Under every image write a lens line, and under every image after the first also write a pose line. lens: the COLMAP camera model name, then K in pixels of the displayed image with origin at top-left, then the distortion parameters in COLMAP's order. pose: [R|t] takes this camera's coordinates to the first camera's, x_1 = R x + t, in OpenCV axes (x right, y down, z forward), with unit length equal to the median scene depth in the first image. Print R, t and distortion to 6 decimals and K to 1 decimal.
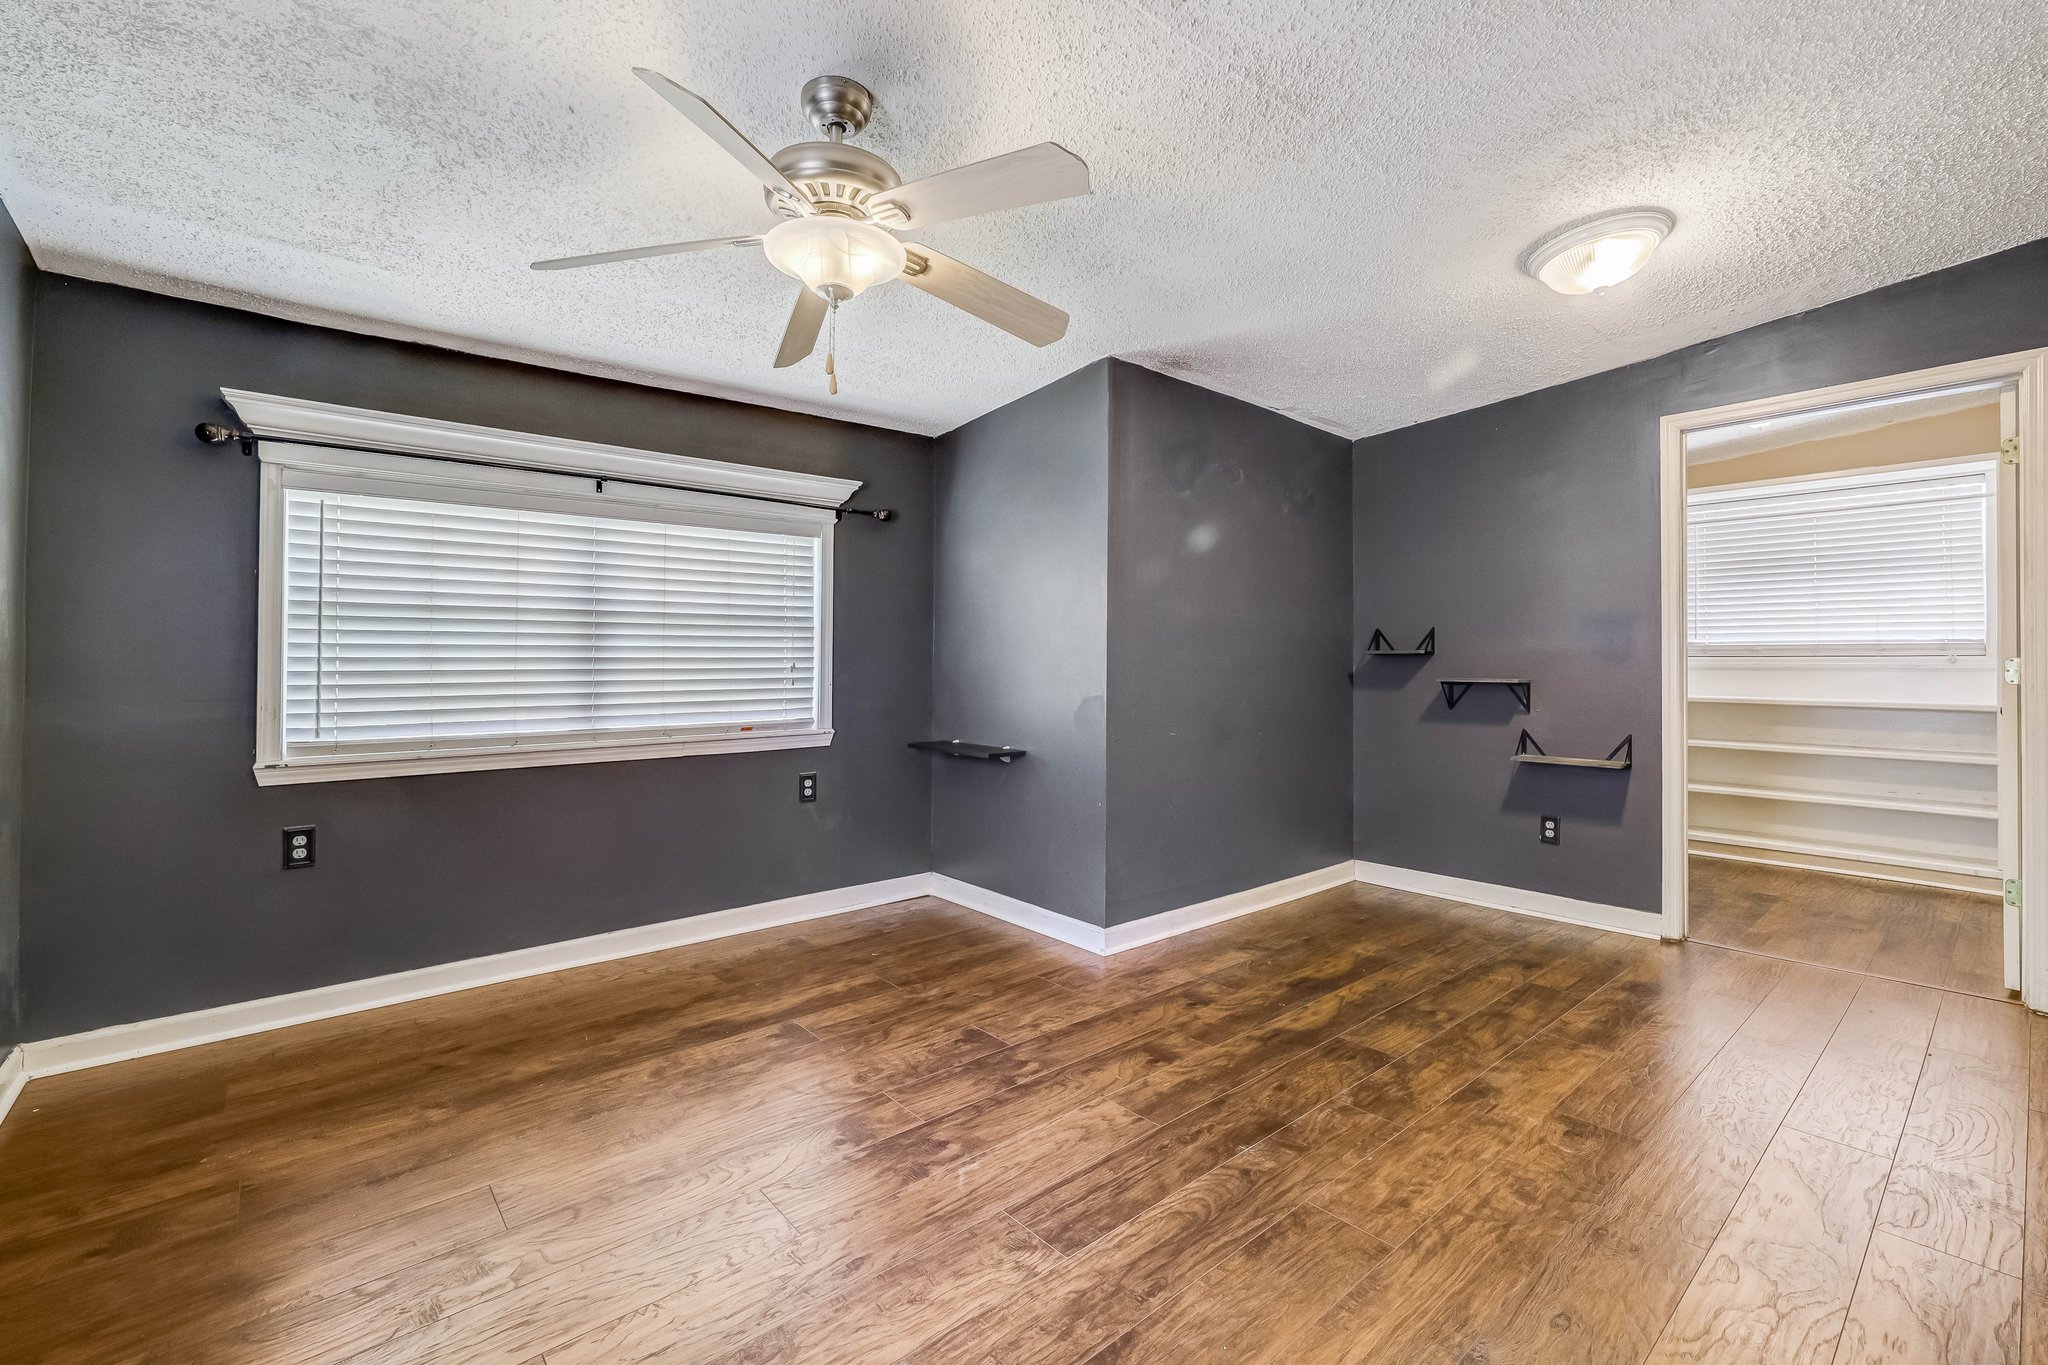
lens RADIAL K [[875.9, 0, 1028.8], [0, 875.9, 654.4], [0, 0, 1]] dist [-0.020466, 0.007407]
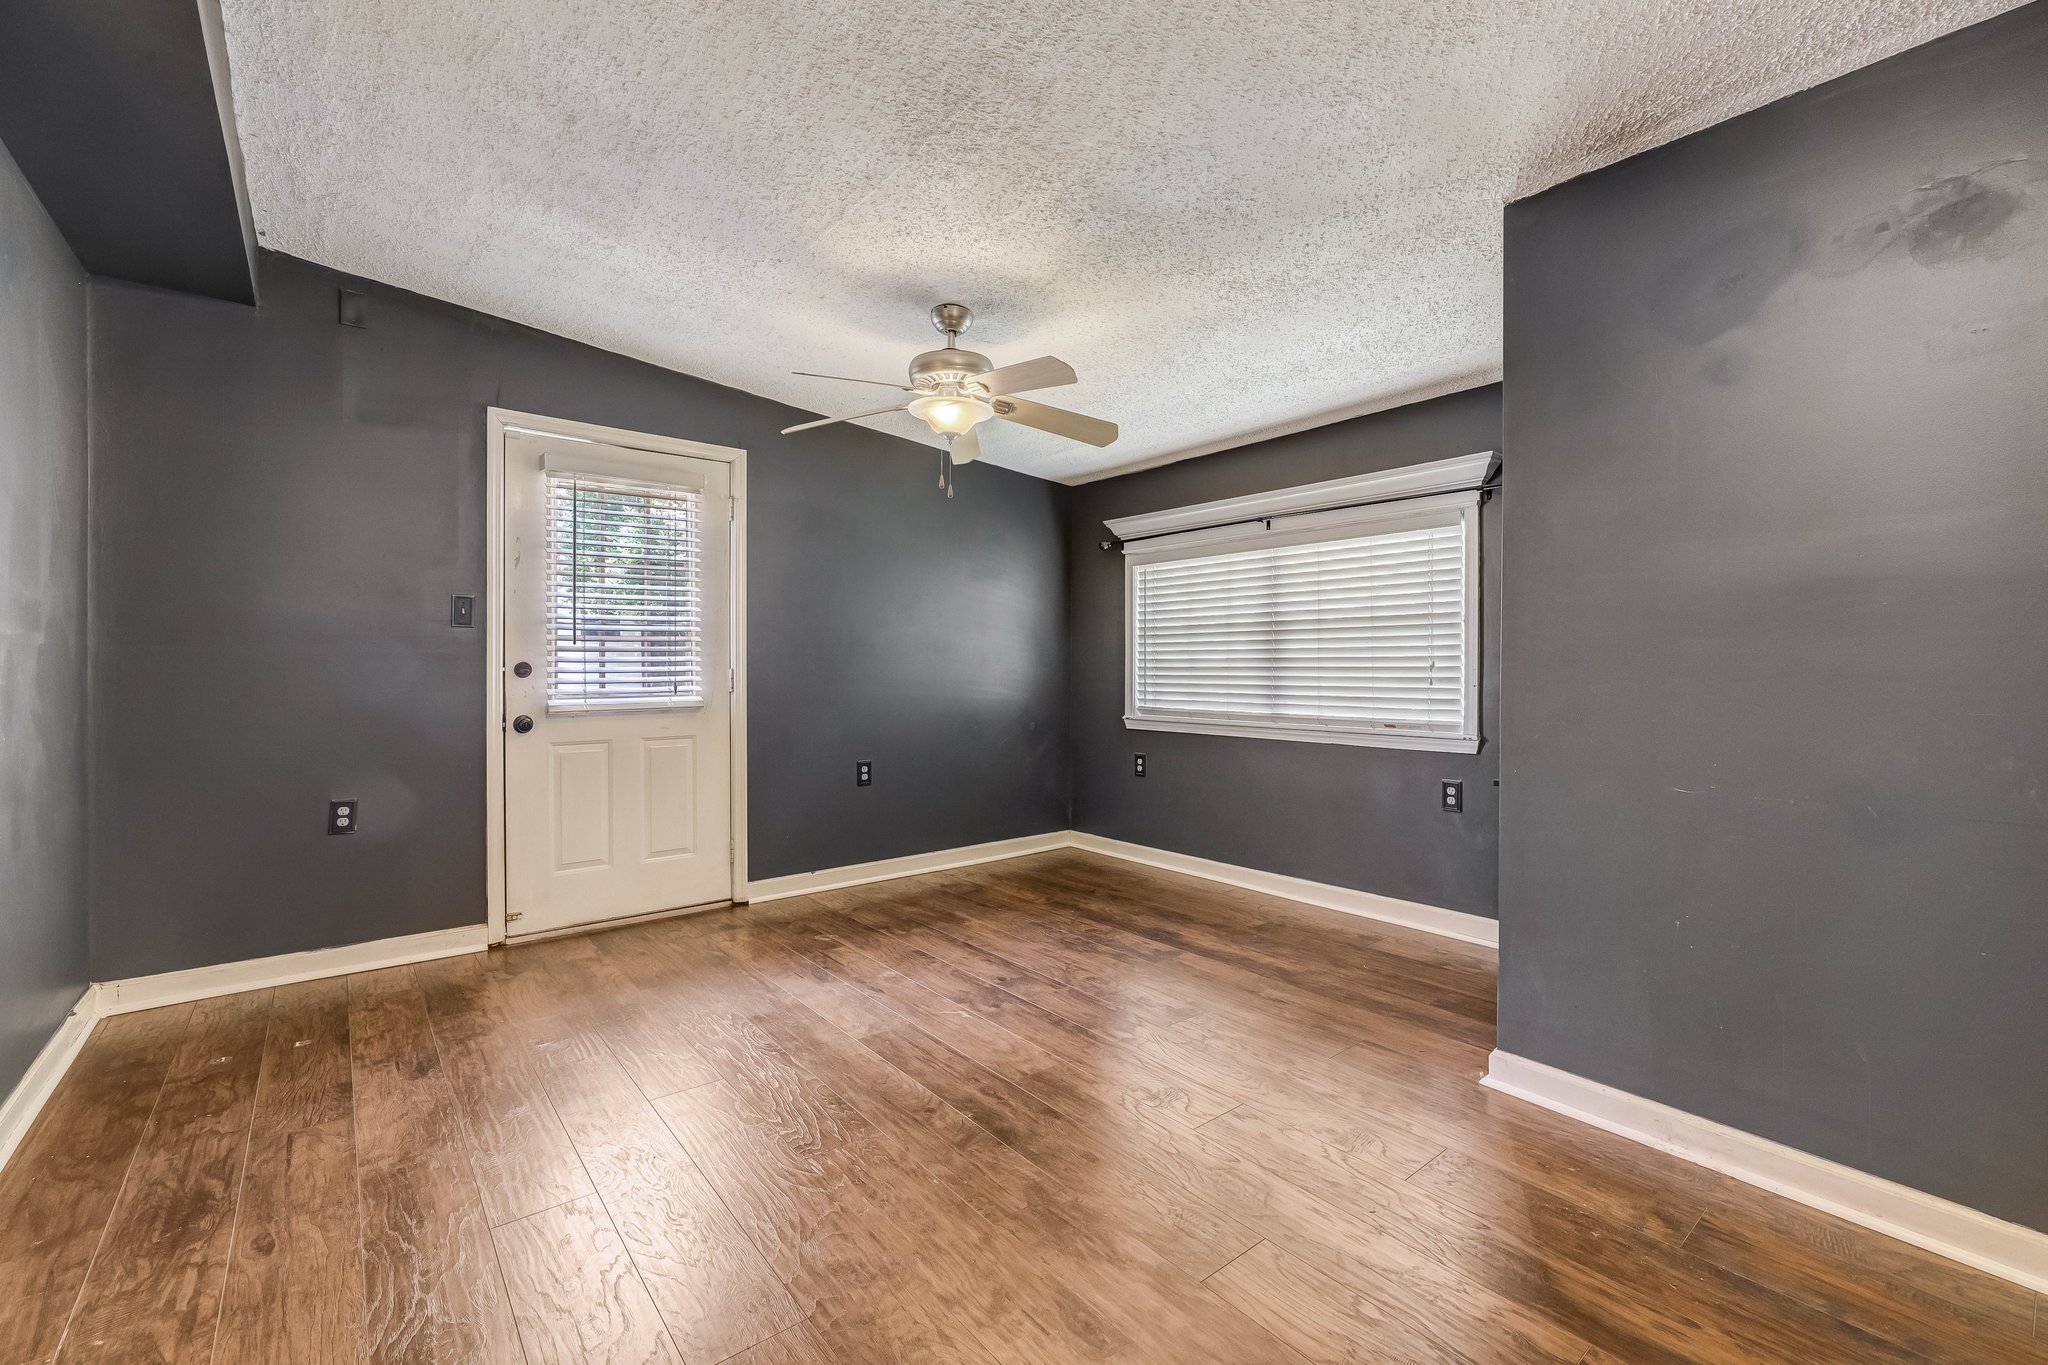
lens RADIAL K [[875.9, 0, 1028.8], [0, 875.9, 654.4], [0, 0, 1]] dist [-0.020466, 0.007407]
pose [[-0.027442, -0.008563, -0.999587, 0.980025], [0.010608, 0.999905, -0.008857, 0.007814], [0.999567, -0.010847, -0.027348, 0.823119]]
